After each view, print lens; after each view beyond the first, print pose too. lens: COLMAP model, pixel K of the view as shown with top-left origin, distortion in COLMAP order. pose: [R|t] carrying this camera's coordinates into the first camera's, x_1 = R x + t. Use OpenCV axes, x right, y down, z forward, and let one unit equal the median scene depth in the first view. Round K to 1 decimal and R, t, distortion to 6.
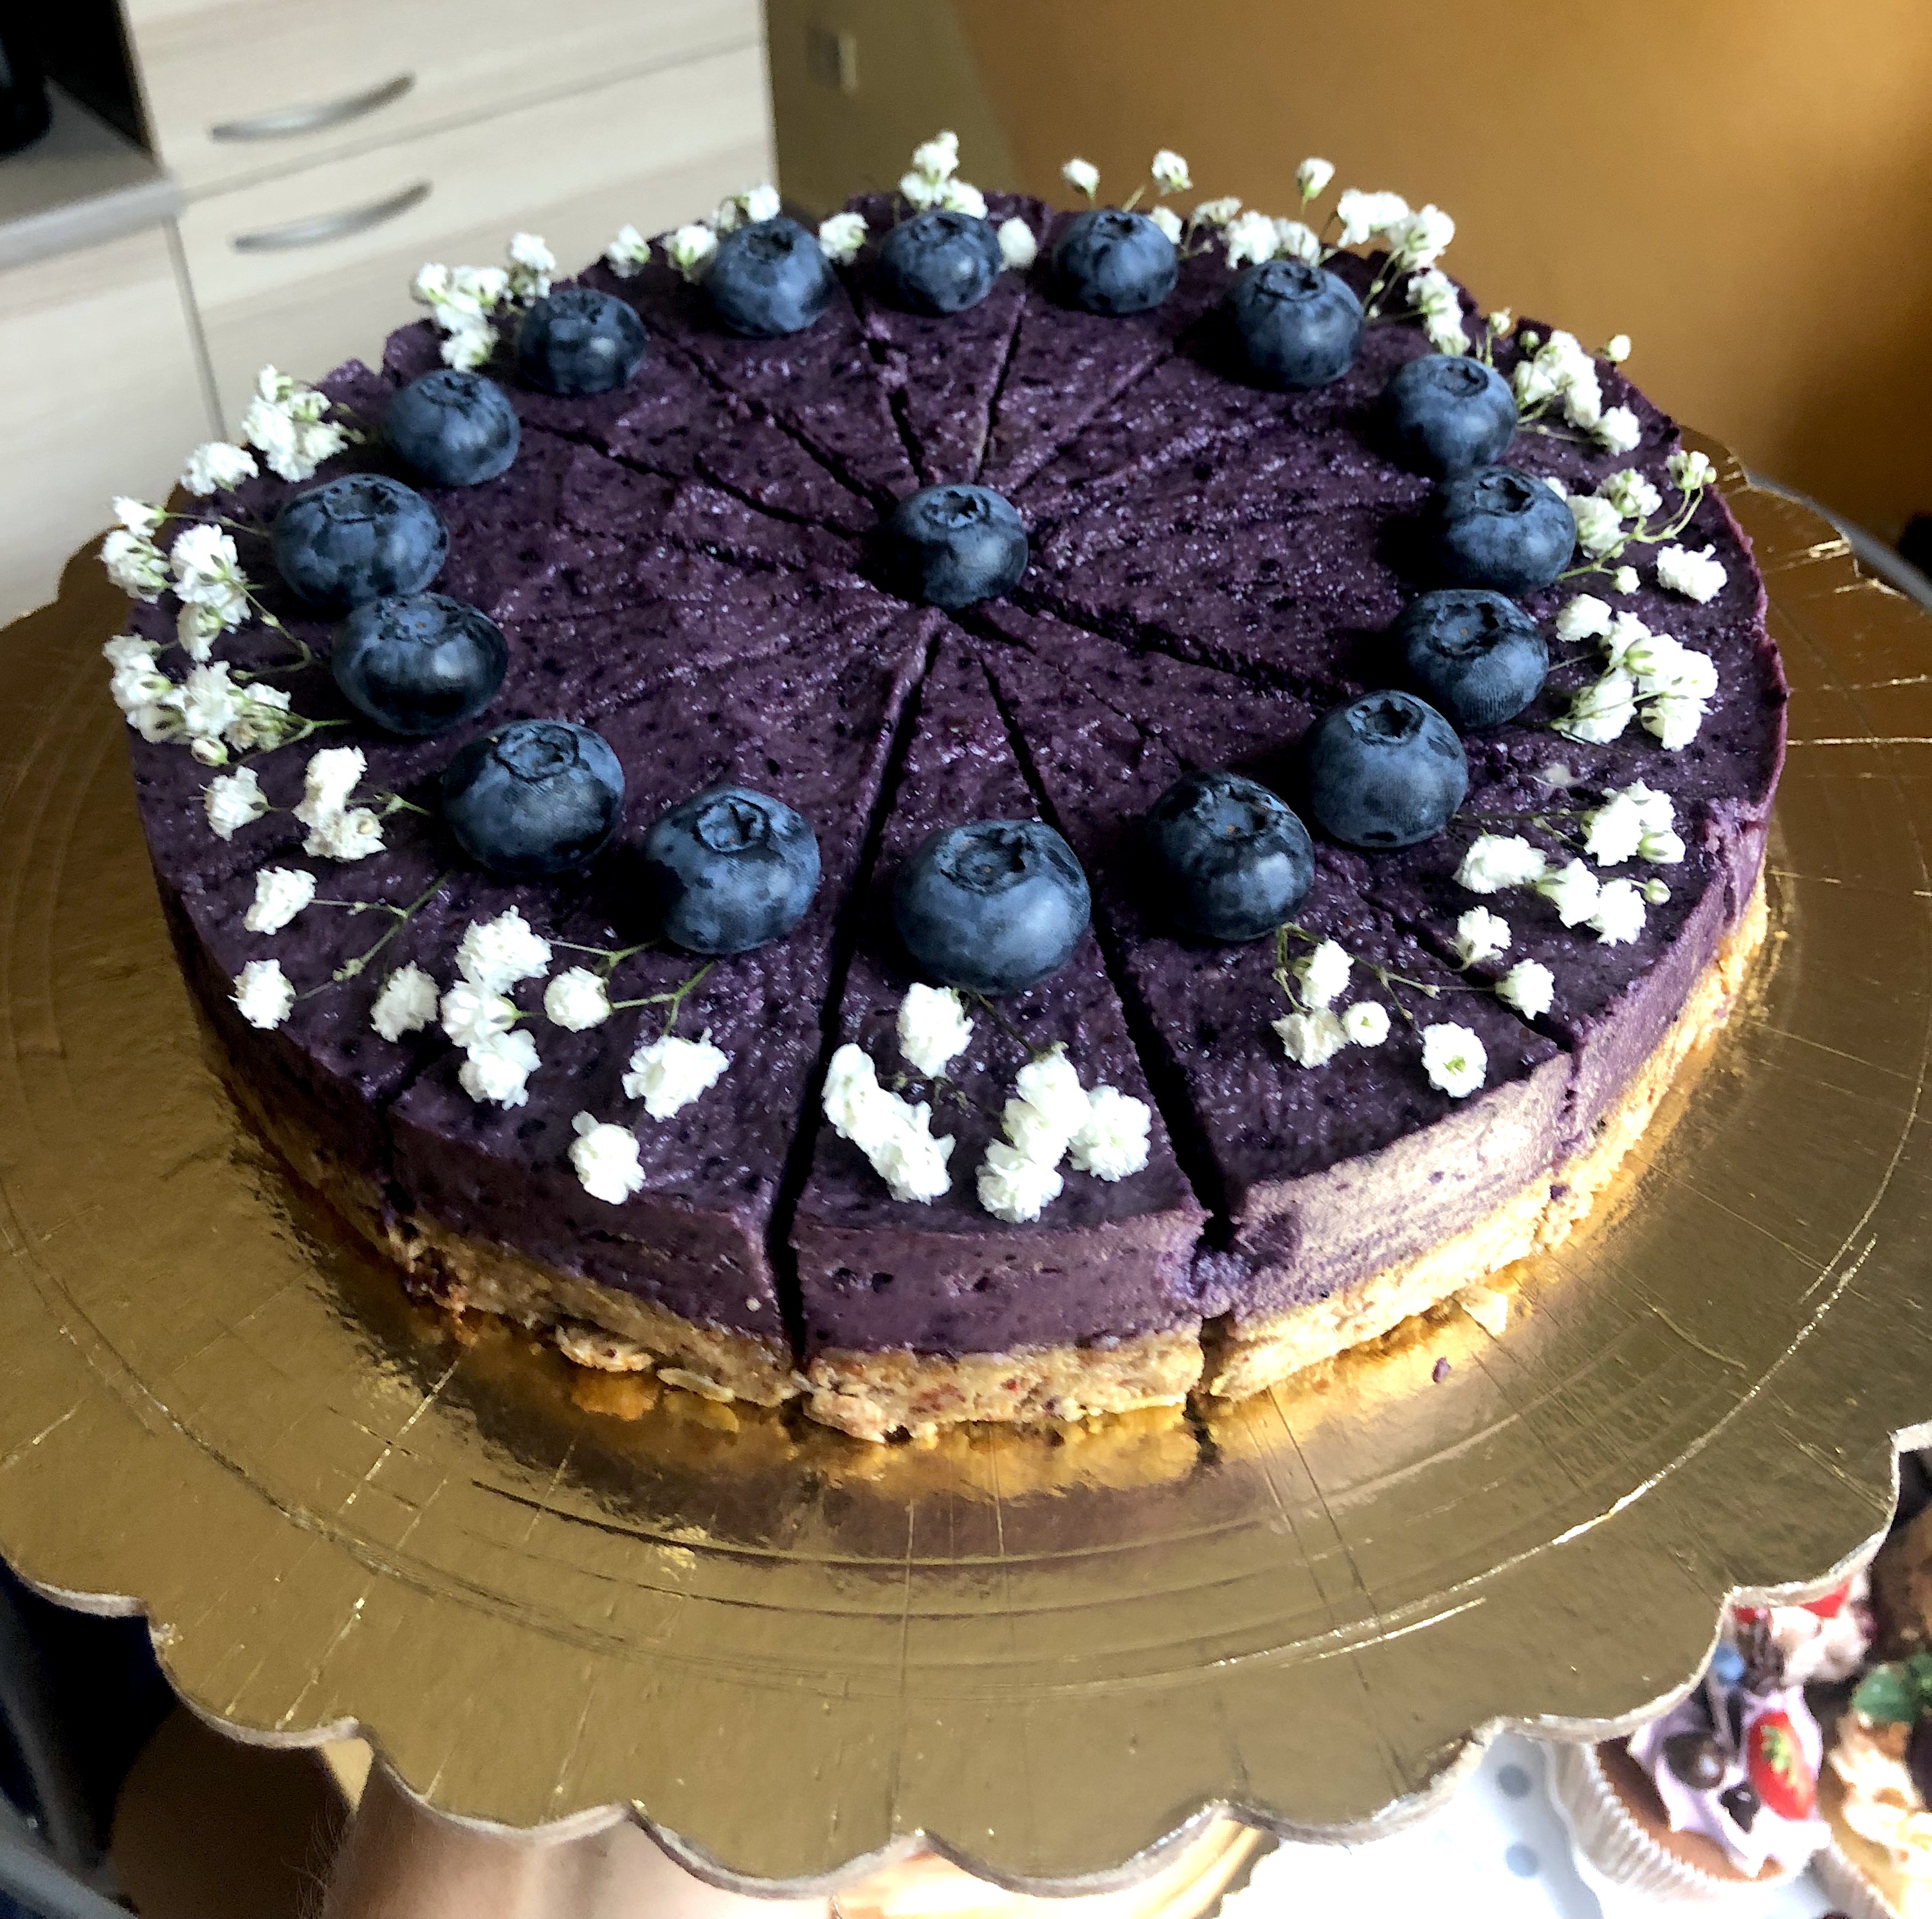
lens RADIAL K [[2286.6, 0, 966.0], [0, 2286.6, 959.5], [0, 0, 1]] dist [0.085890, -0.491442]
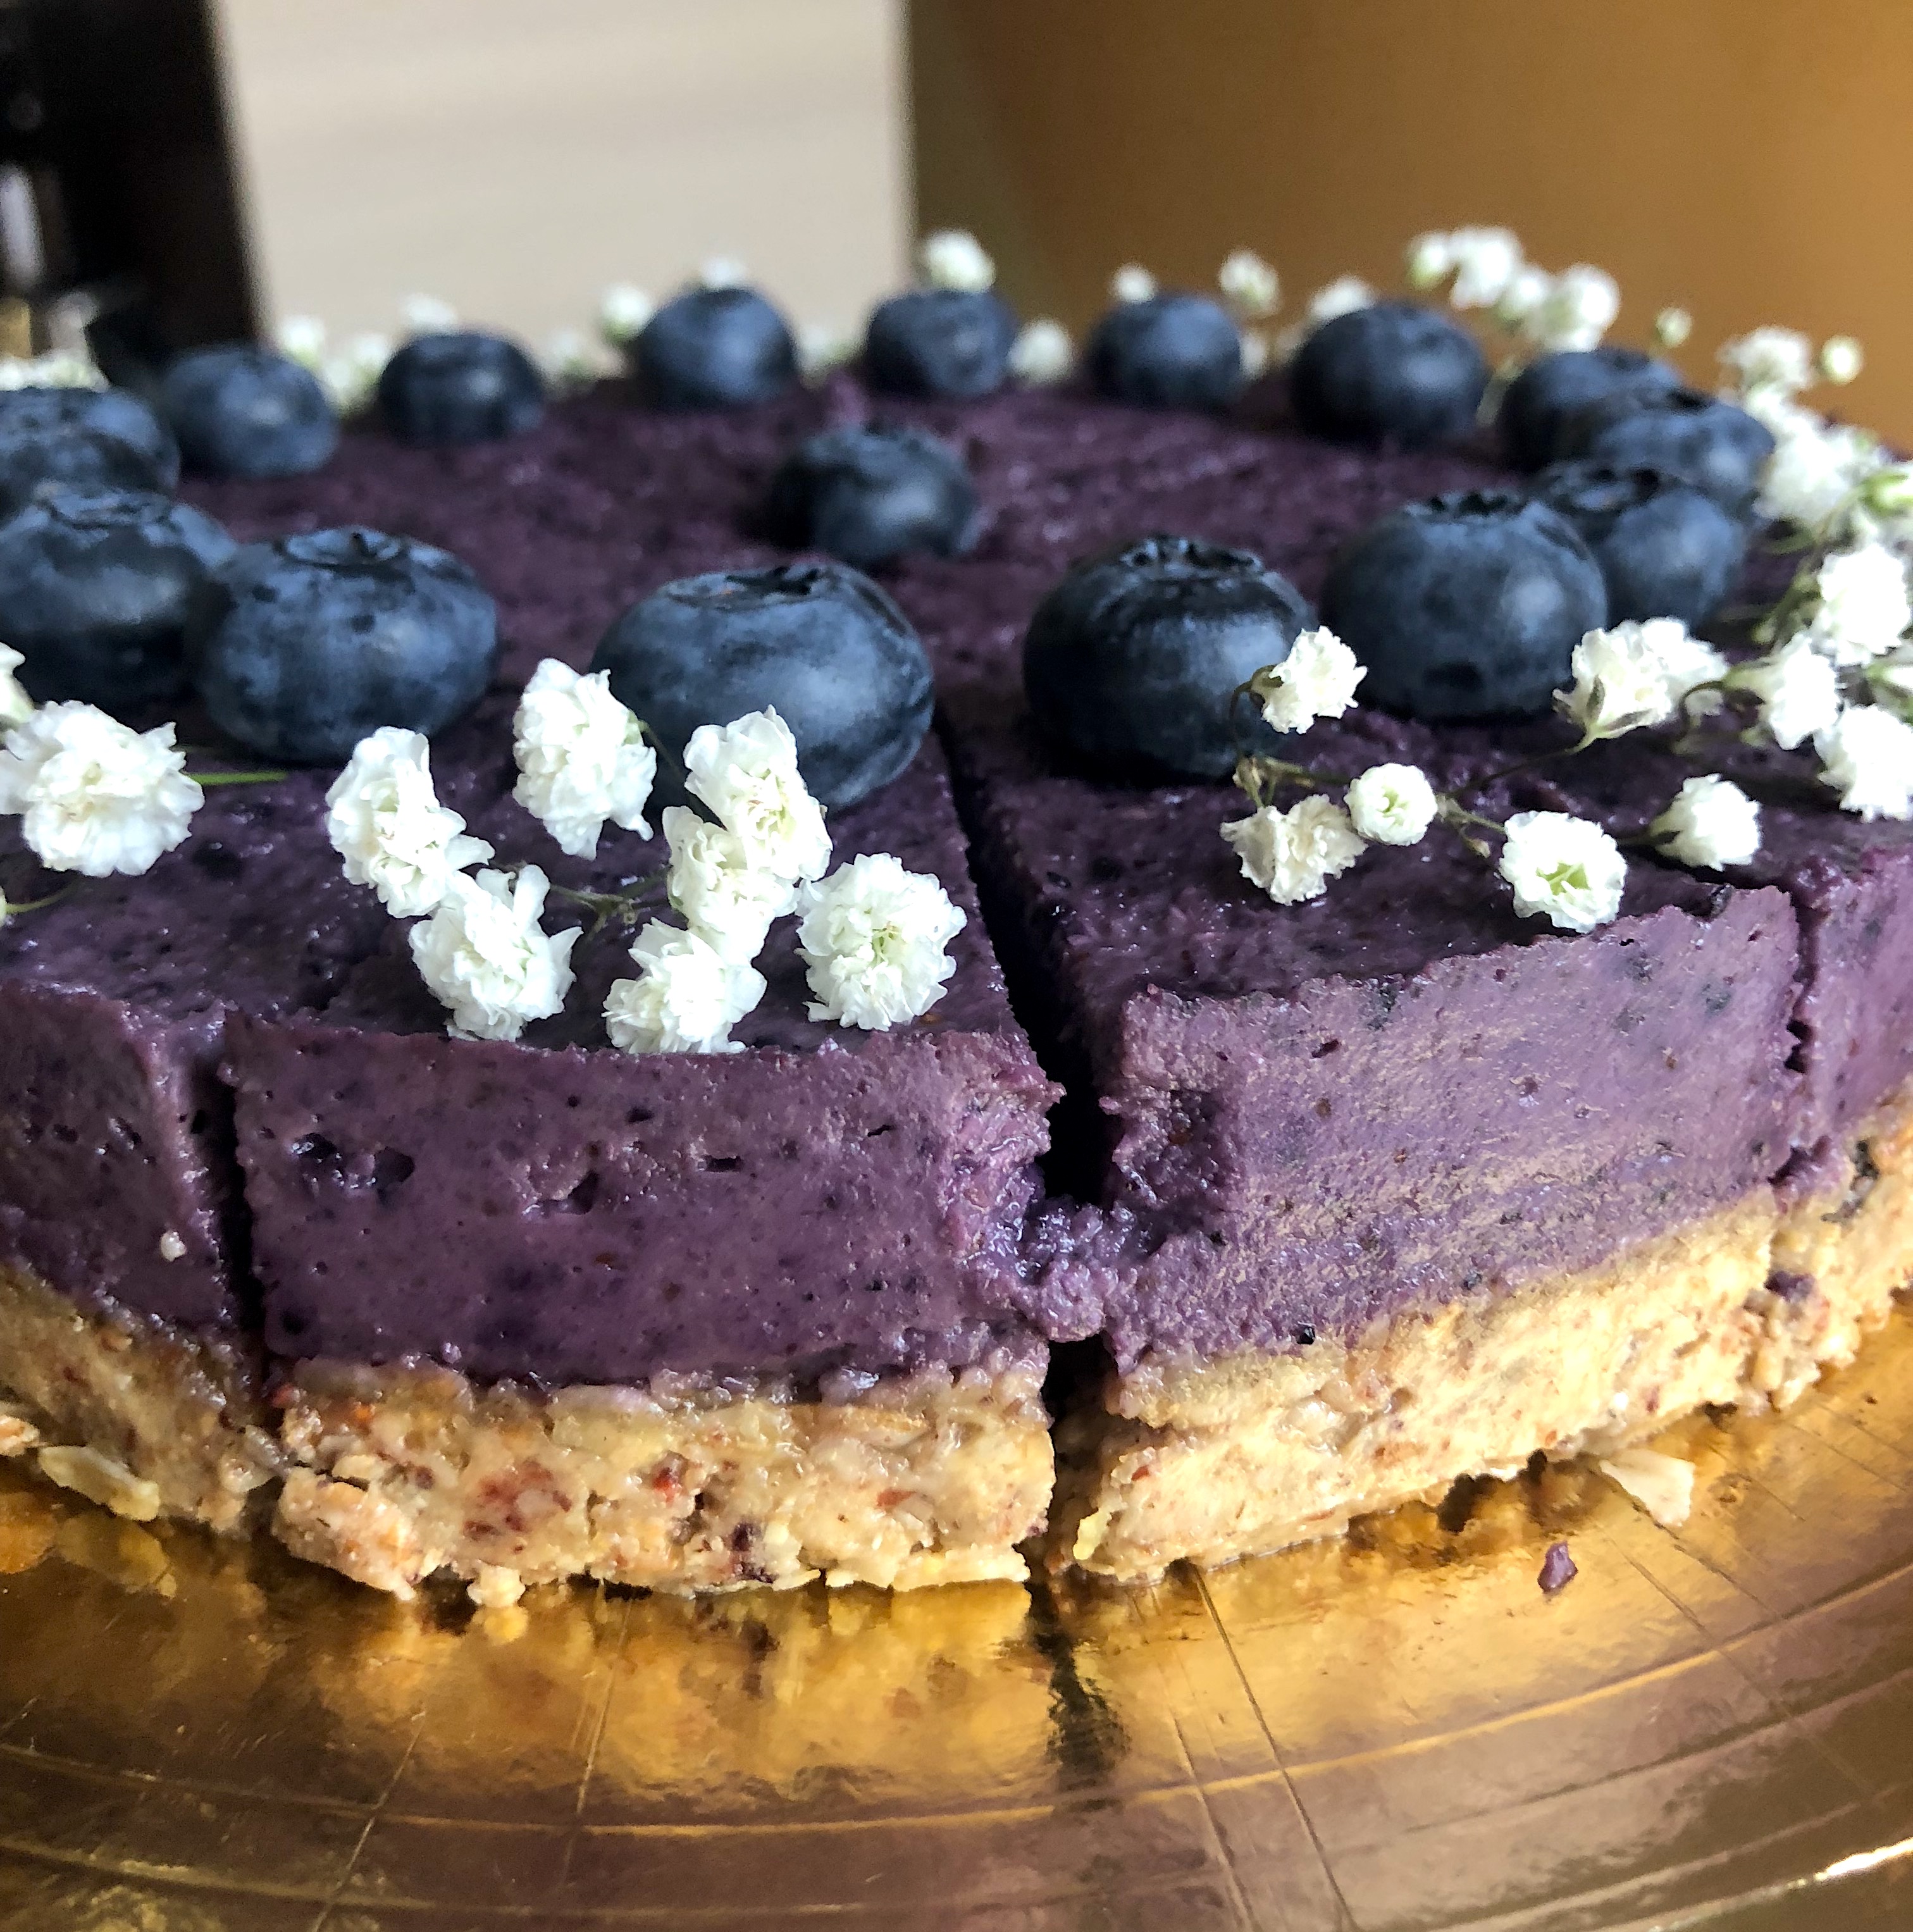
lens RADIAL K [[2286.7, 0, 956.5], [0, 2286.7, 966.0], [0, 0, 1]] dist [0.085890, -0.491442]
pose [[0.992500, 0.048664, -0.112137, 0.134048], [-0.087056, 0.925370, -0.368933, 0.262179], [0.085815, 0.375928, 0.922667, 0.509688]]
